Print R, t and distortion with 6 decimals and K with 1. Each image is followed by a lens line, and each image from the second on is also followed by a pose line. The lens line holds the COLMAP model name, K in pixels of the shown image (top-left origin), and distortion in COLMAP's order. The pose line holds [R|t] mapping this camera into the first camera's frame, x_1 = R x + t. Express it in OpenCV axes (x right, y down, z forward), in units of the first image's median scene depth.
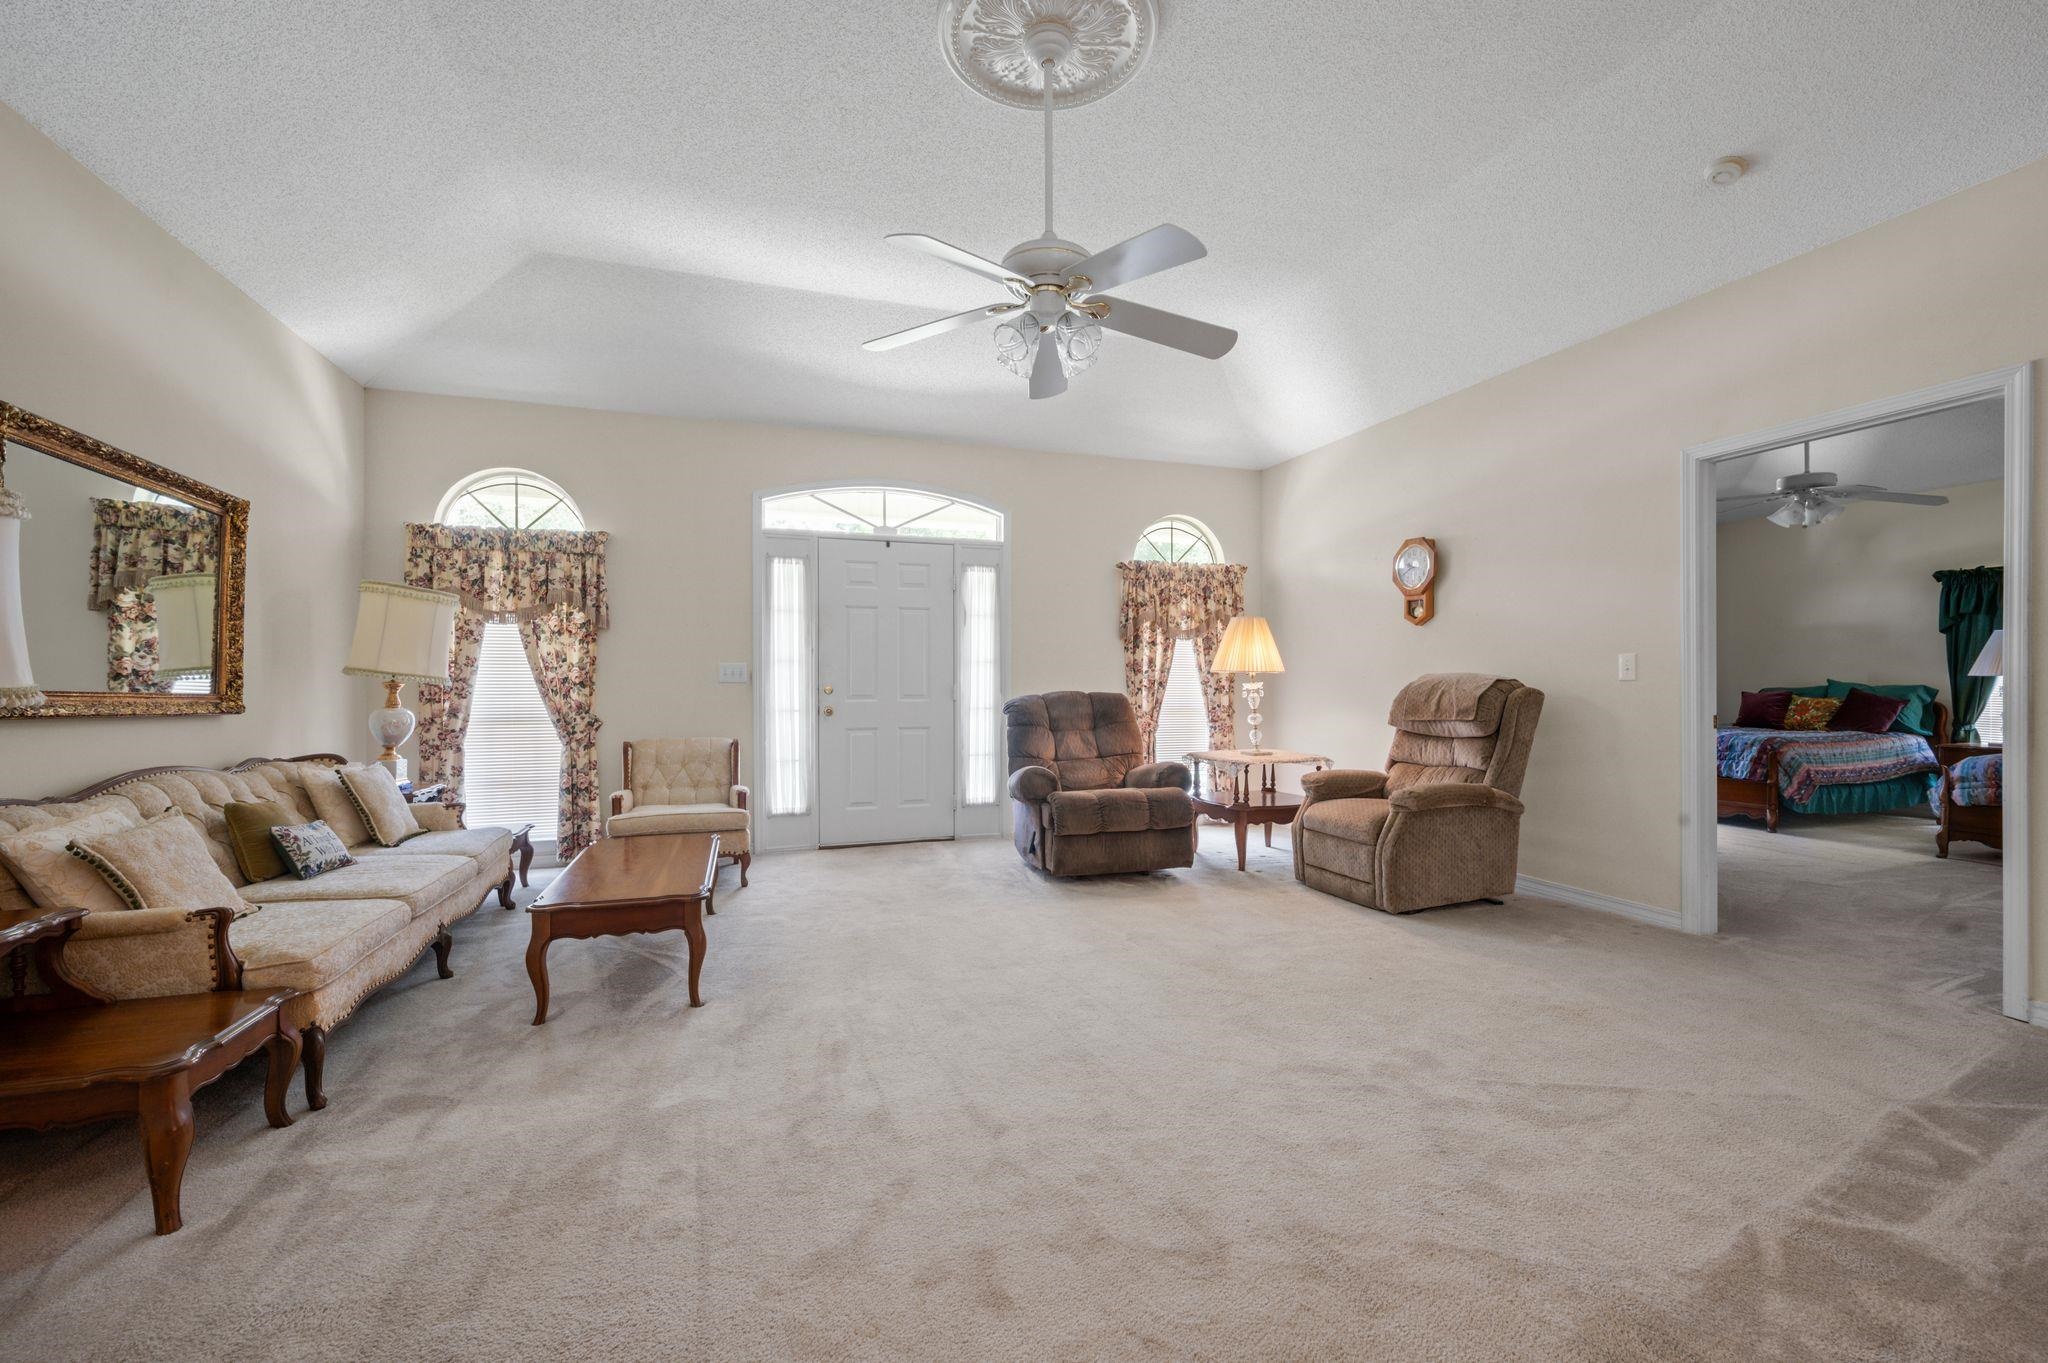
lens RADIAL K [[852.3, 0, 1020.7], [0, 852.3, 684.1], [0, 0, 1]] dist [-0.004691, 0.000918]
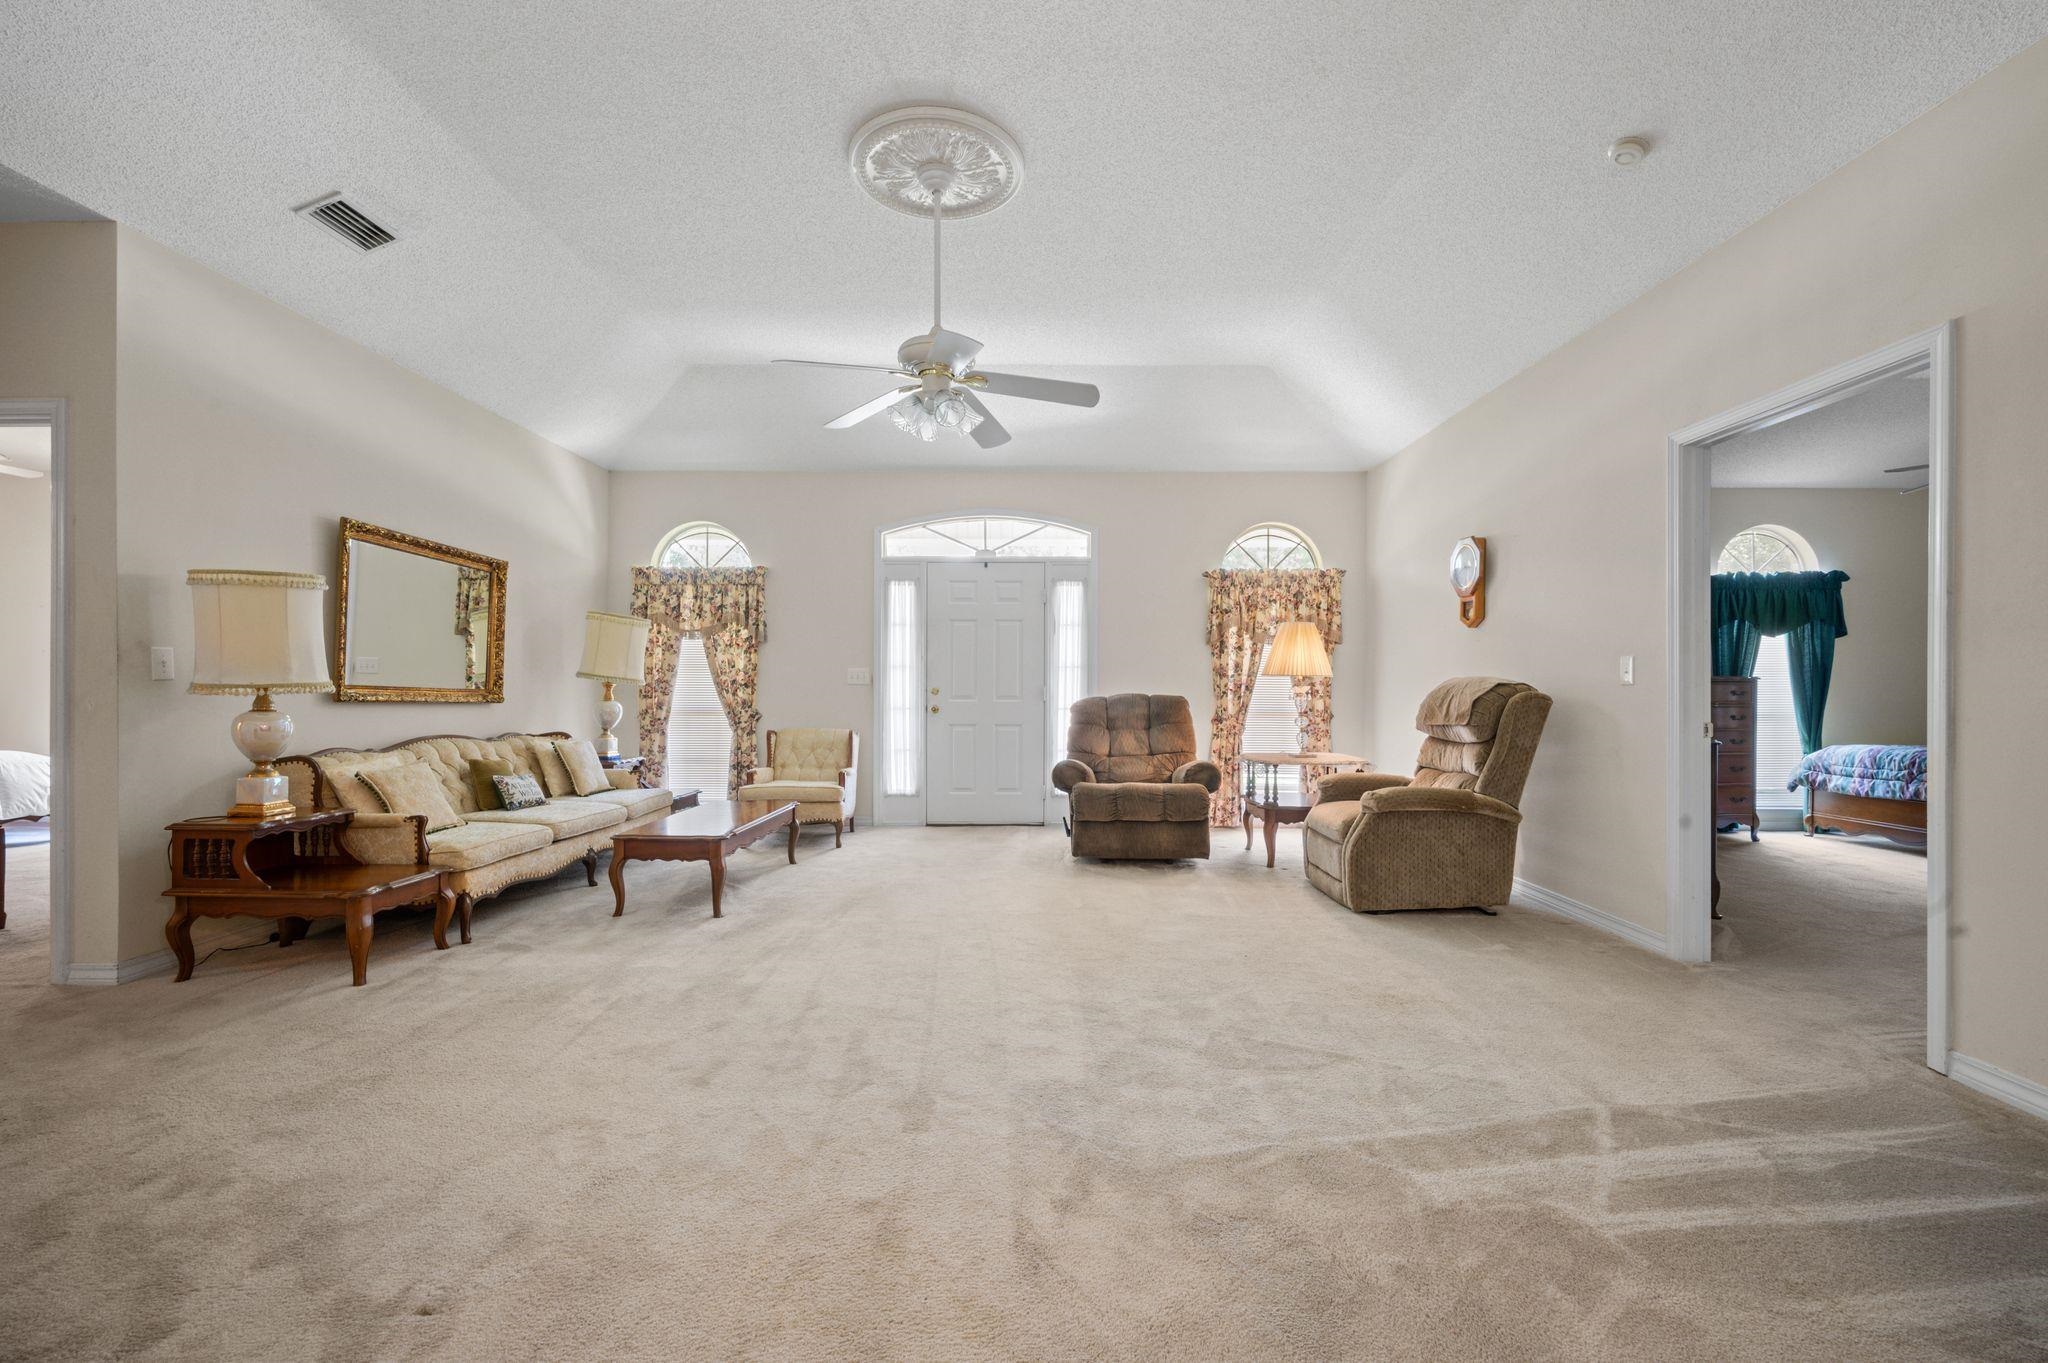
lens RADIAL K [[852.3, 0, 1022.8], [0, 852.3, 683.8], [0, 0, 1]] dist [-0.004691, 0.000918]
pose [[0.942536, 0.003478, -0.334087, 0.380297], [-0.005775, 0.999966, -0.005881, 0.003855], [0.334056, 0.007472, 0.942524, -0.095254]]
